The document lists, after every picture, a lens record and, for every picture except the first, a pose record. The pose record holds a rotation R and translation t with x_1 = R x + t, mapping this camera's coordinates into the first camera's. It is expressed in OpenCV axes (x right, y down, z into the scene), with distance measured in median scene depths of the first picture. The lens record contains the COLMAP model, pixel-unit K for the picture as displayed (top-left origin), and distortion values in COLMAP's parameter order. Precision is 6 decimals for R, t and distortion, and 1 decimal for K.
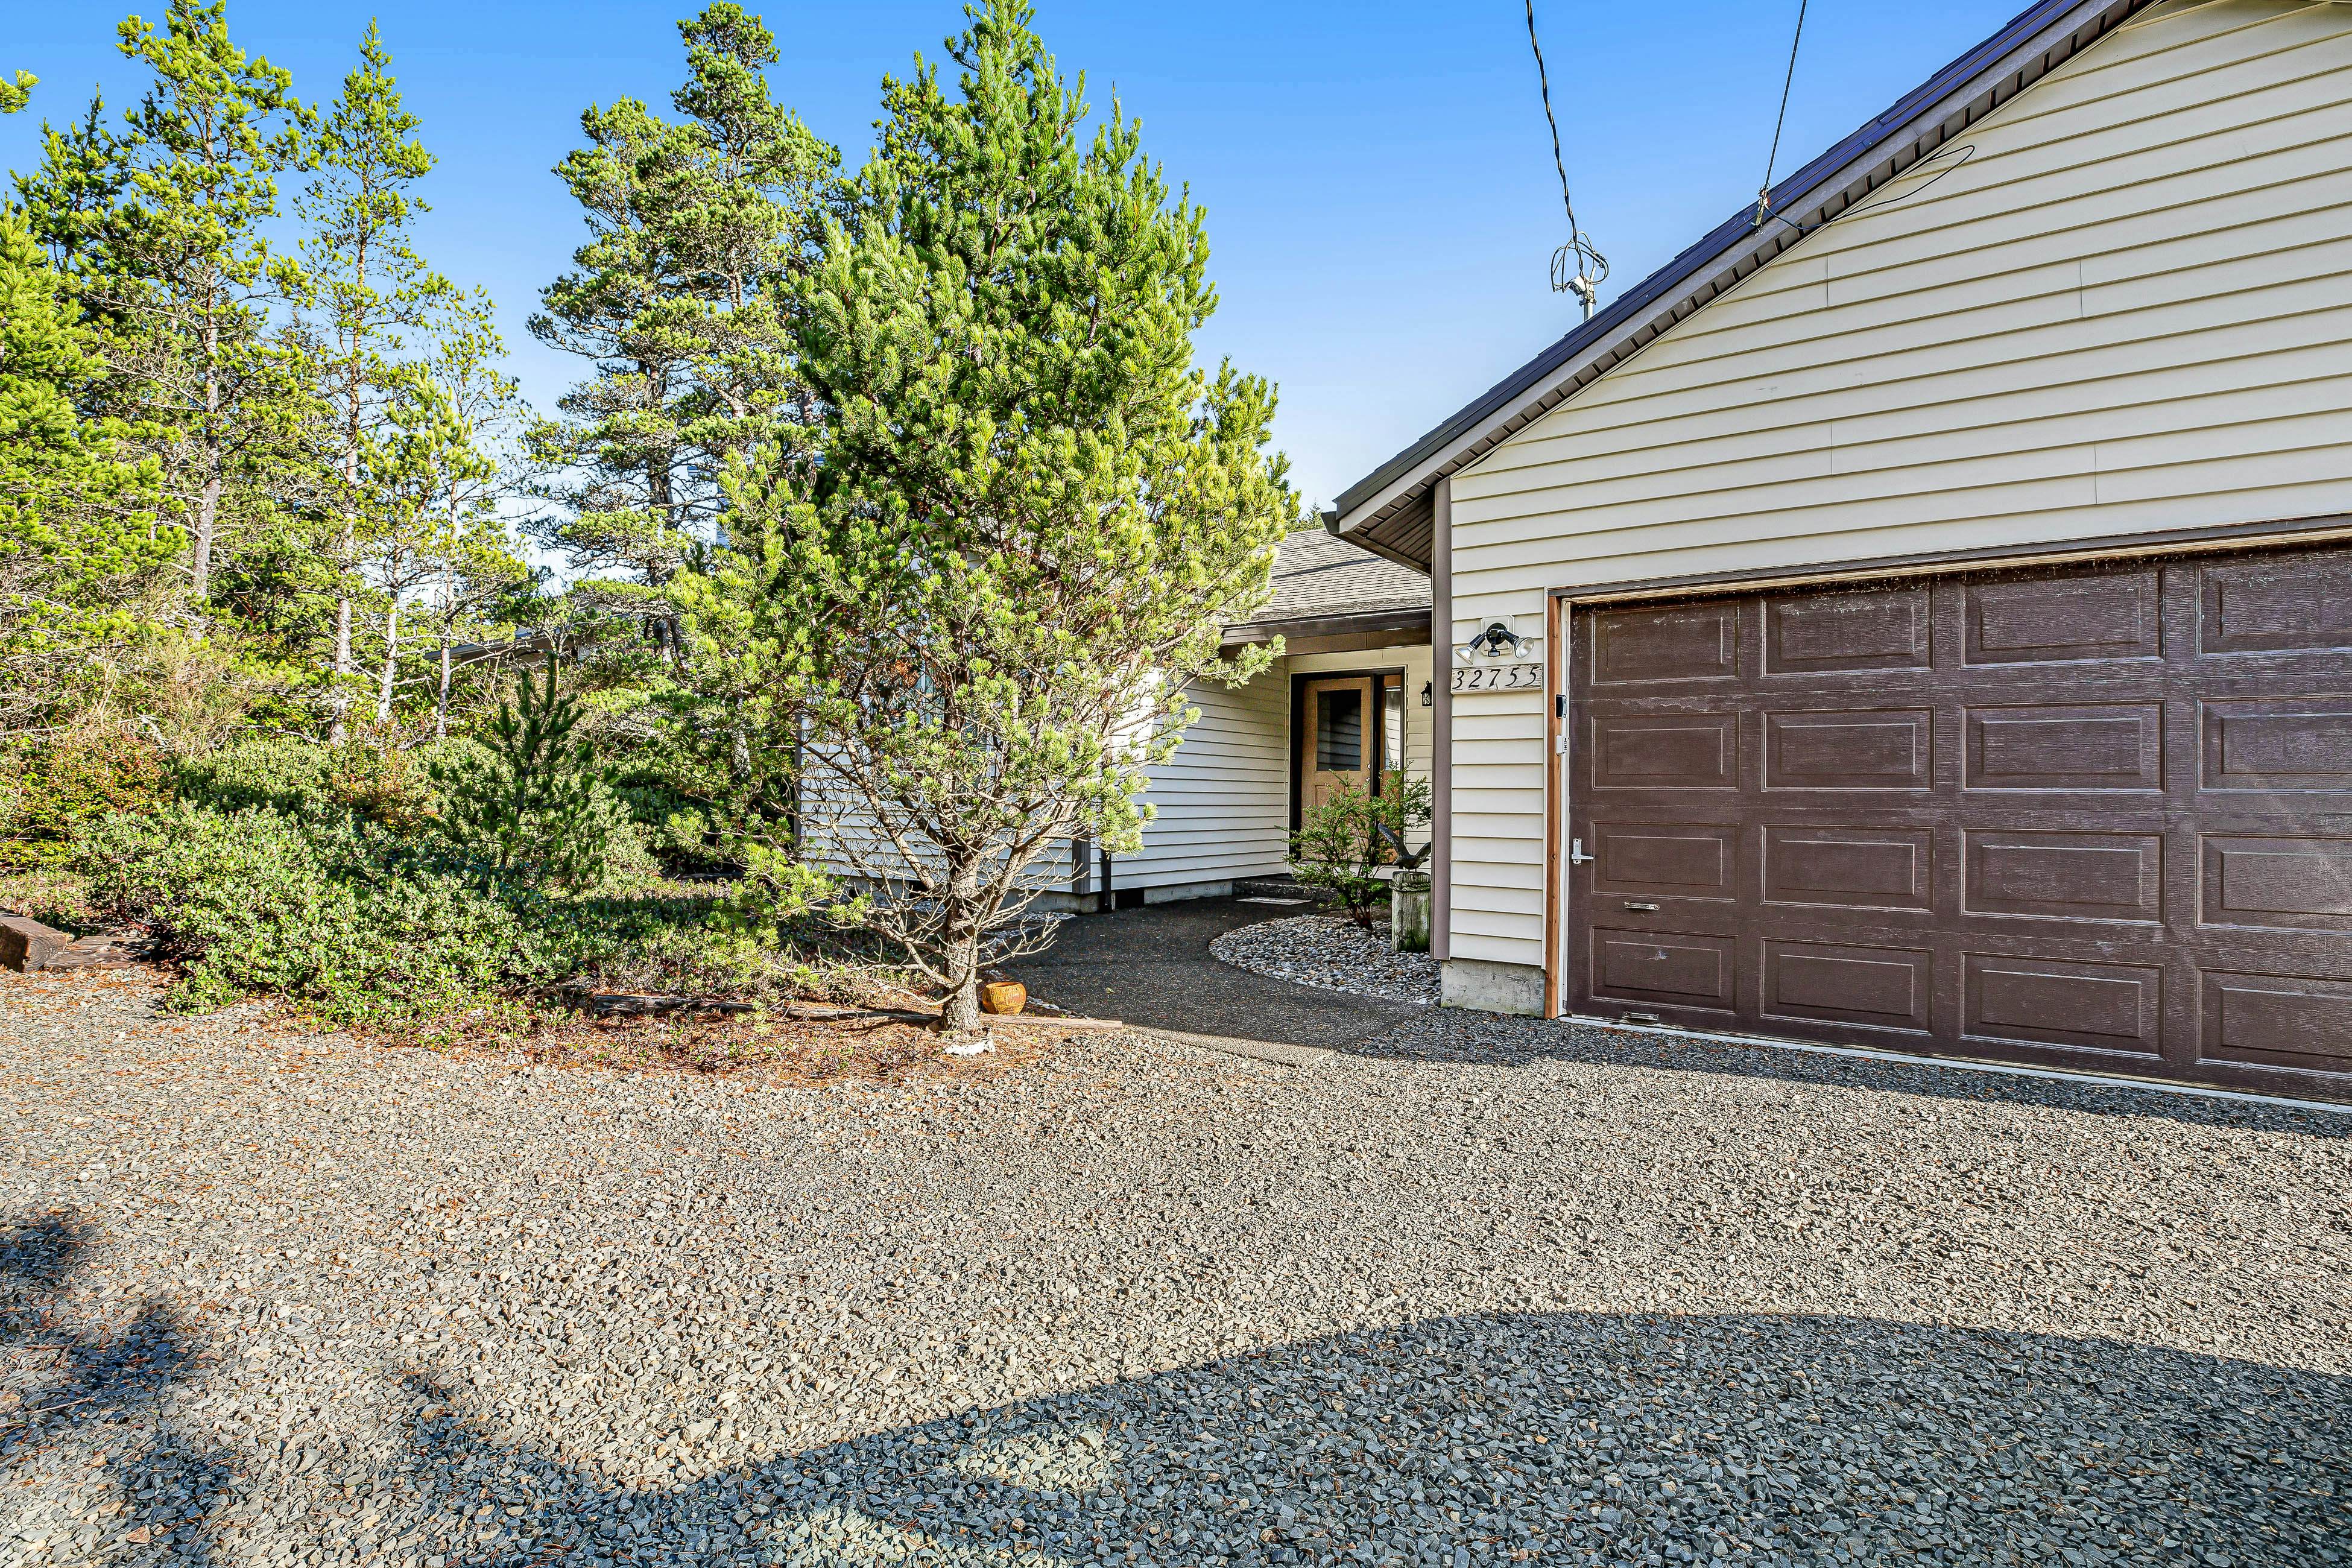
lens RADIAL K [[1176.2, 0, 1176.0], [0, 1176.2, 784.0], [0, 0, 1]] dist [-0.039301, 0.000213]
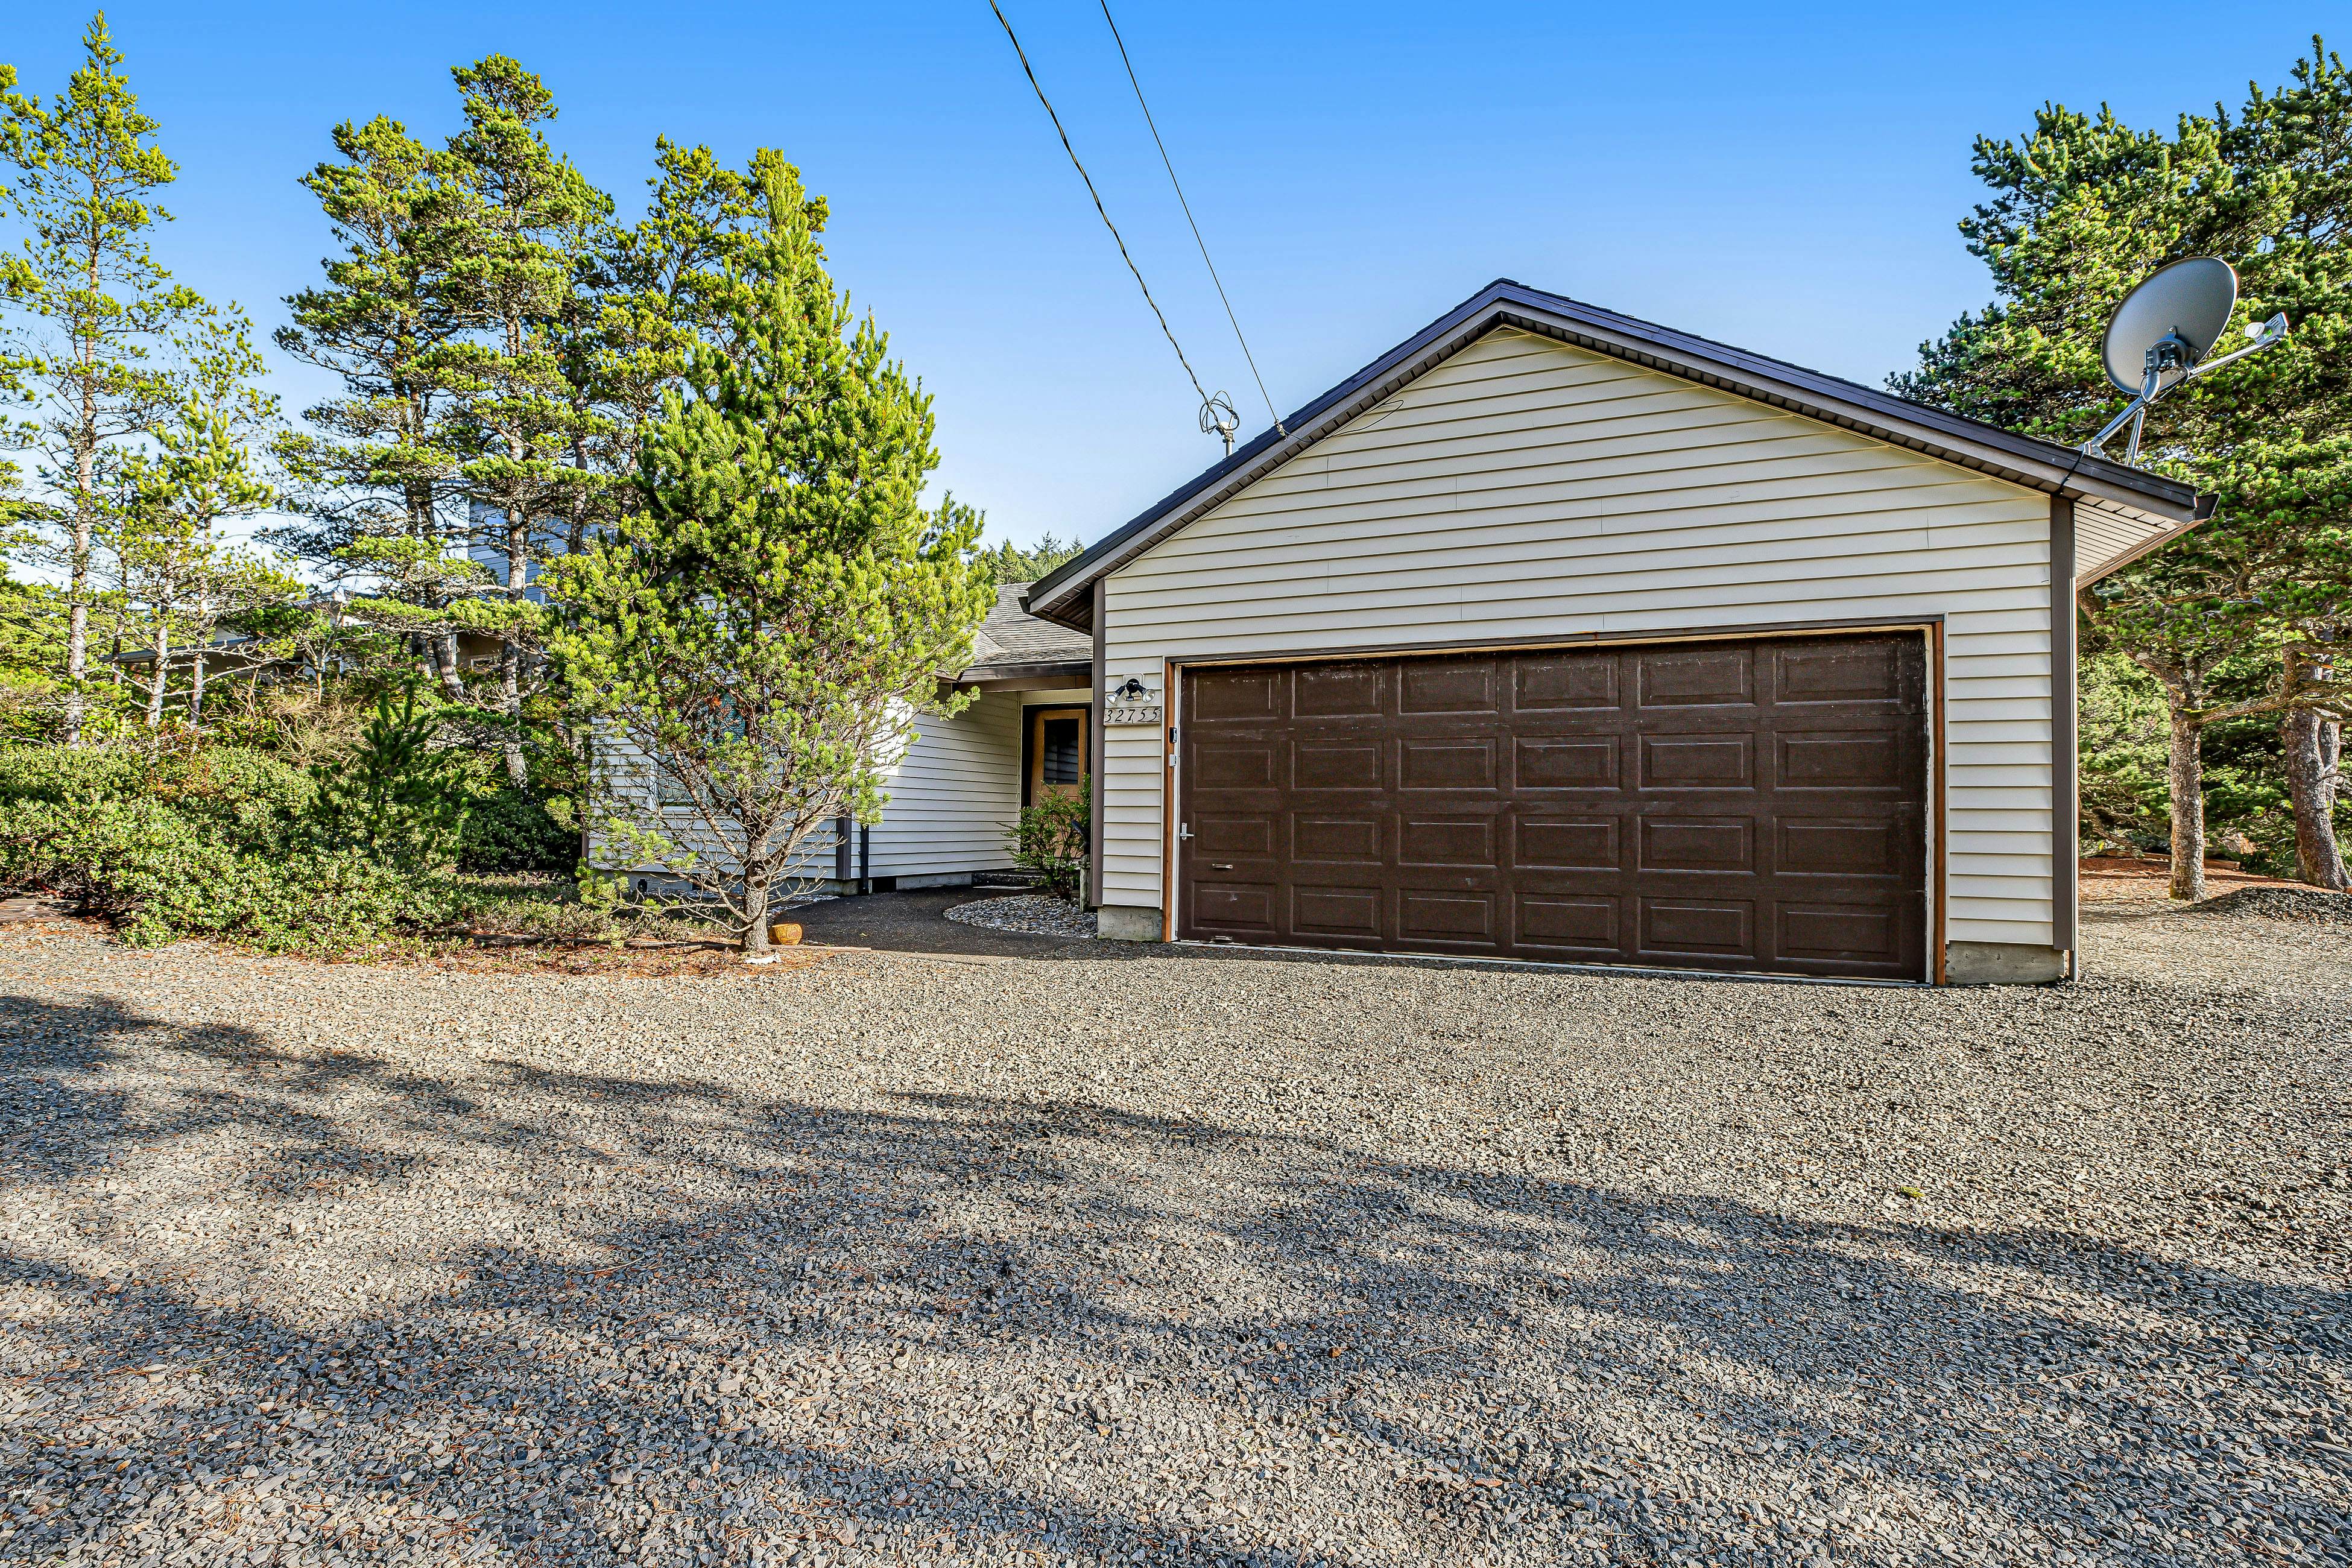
lens RADIAL K [[1136.5, 0, 1176.0], [0, 1136.5, 784.0], [0, 0, 1]] dist [-0.013948, 0.008919]
pose [[0.979521, 0.007441, 0.201206, 0.039067], [-0.003652, 0.999809, -0.019196, 0.025705], [-0.201310, 0.018068, 0.979361, -0.446628]]
